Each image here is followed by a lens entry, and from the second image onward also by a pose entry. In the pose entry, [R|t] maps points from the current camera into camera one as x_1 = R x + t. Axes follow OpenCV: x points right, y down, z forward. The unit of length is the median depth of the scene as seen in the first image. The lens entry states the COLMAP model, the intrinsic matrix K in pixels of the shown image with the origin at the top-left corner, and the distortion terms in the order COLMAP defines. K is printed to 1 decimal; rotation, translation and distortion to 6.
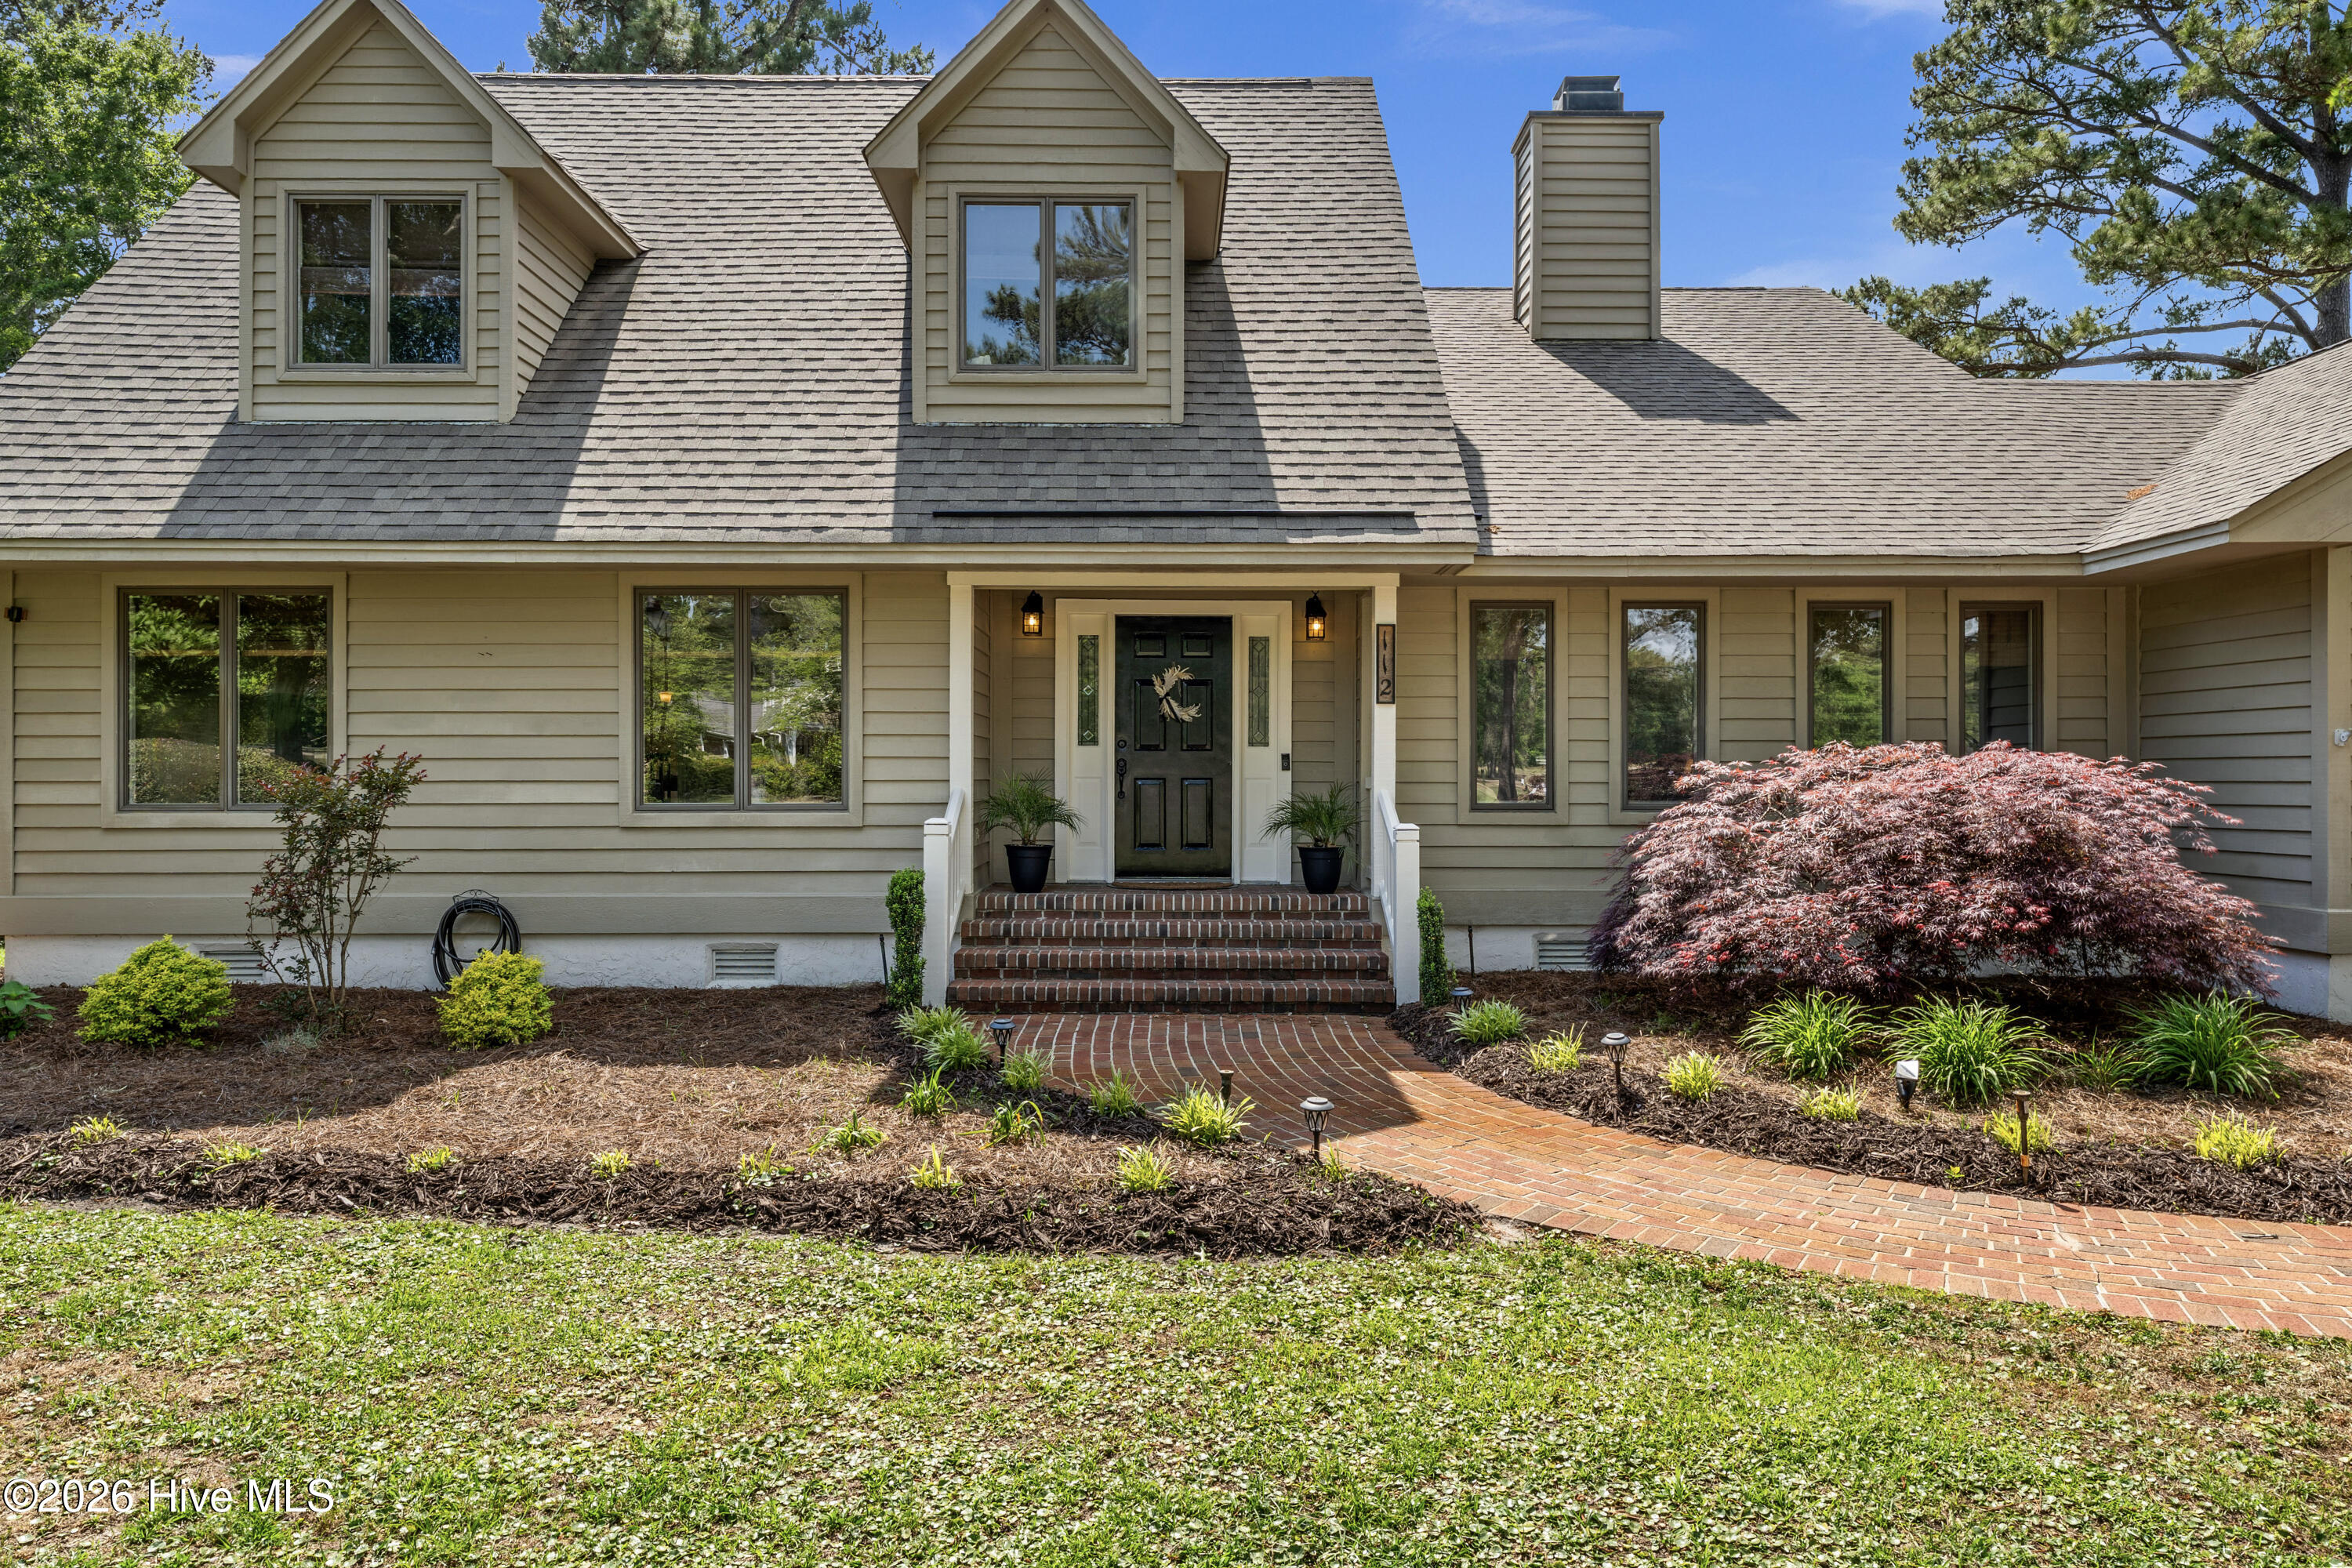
lens RADIAL K [[1536.8, 0, 1176.0], [0, 1536.8, 784.0], [0, 0, 1]] dist [0.005262, 0.000772]
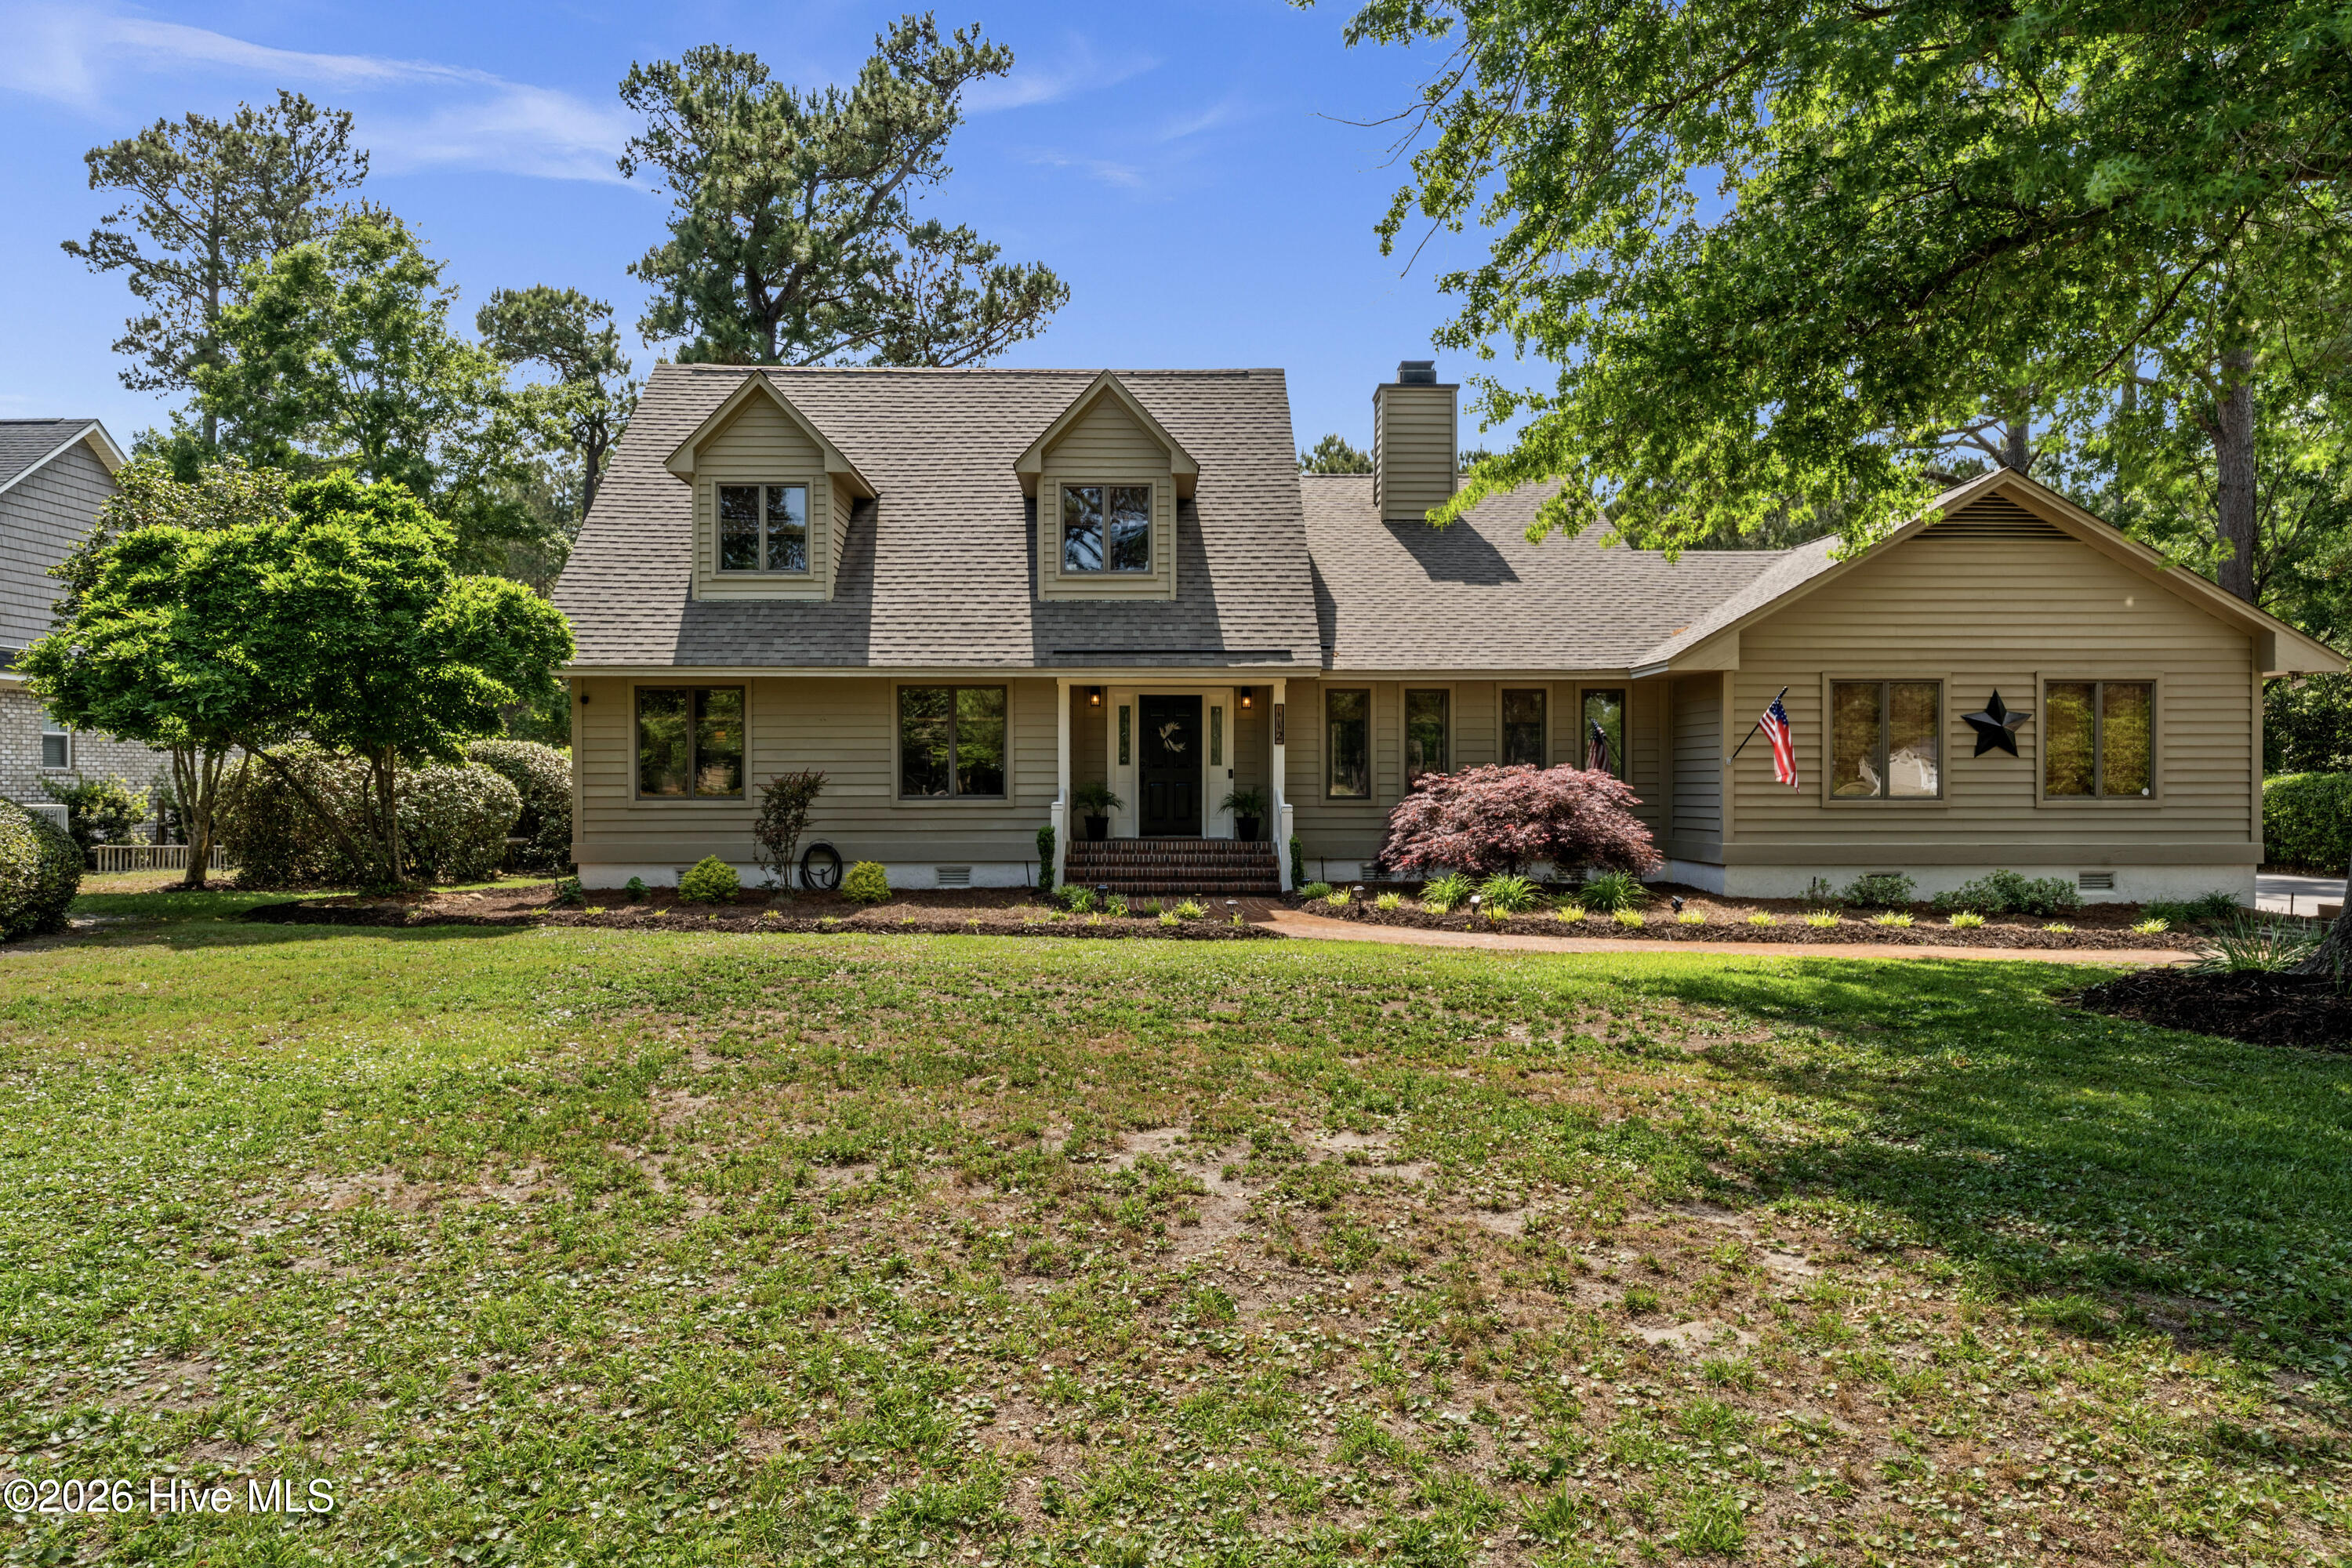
lens RADIAL K [[1536.8, 0, 1176.0], [0, 1536.8, 784.0], [0, 0, 1]] dist [0.005262, 0.000772]
pose [[0.999878, -0.002105, 0.015476, -0.026746], [0.002199, 0.999979, -0.006054, 0.010298], [-0.015463, 0.006087, 0.999862, -0.961590]]
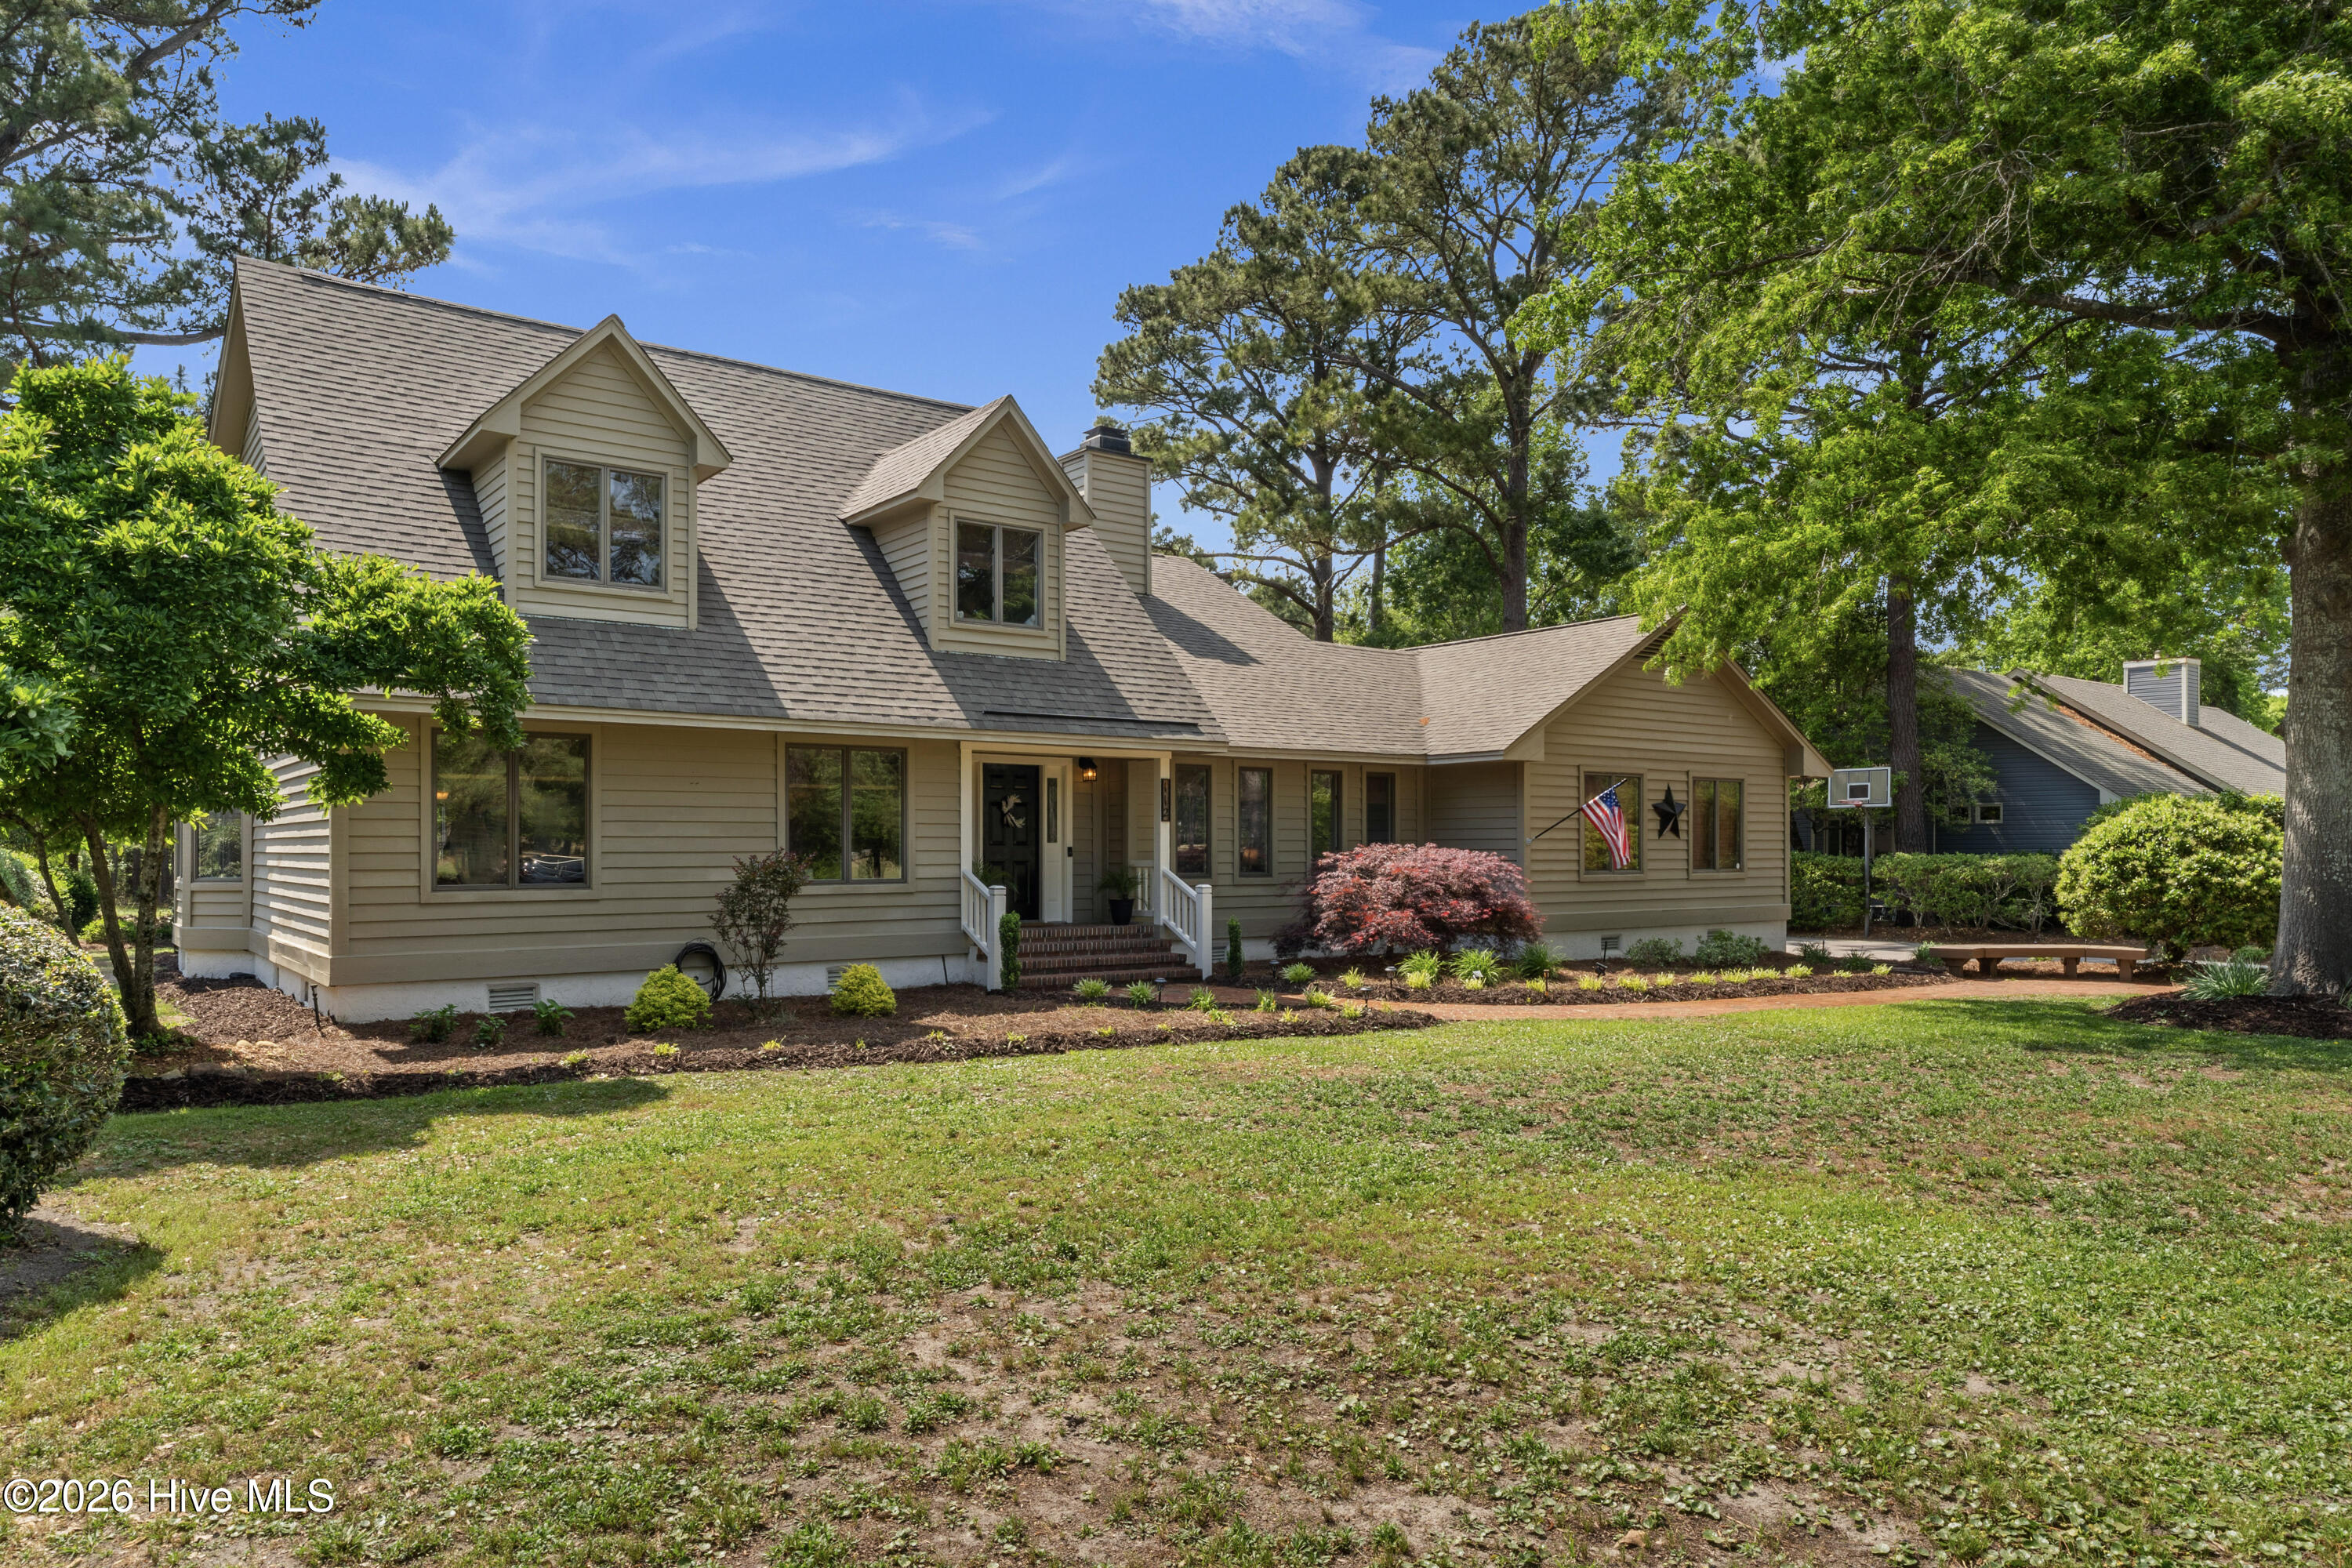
lens RADIAL K [[1536.8, 0, 1176.0], [0, 1536.8, 784.0], [0, 0, 1]] dist [0.005262, 0.000772]
pose [[0.792285, 0.023597, 0.609695, -0.985762], [0.007799, 0.998779, -0.048791, -0.005562], [-0.610102, 0.043411, 0.791133, -0.485363]]
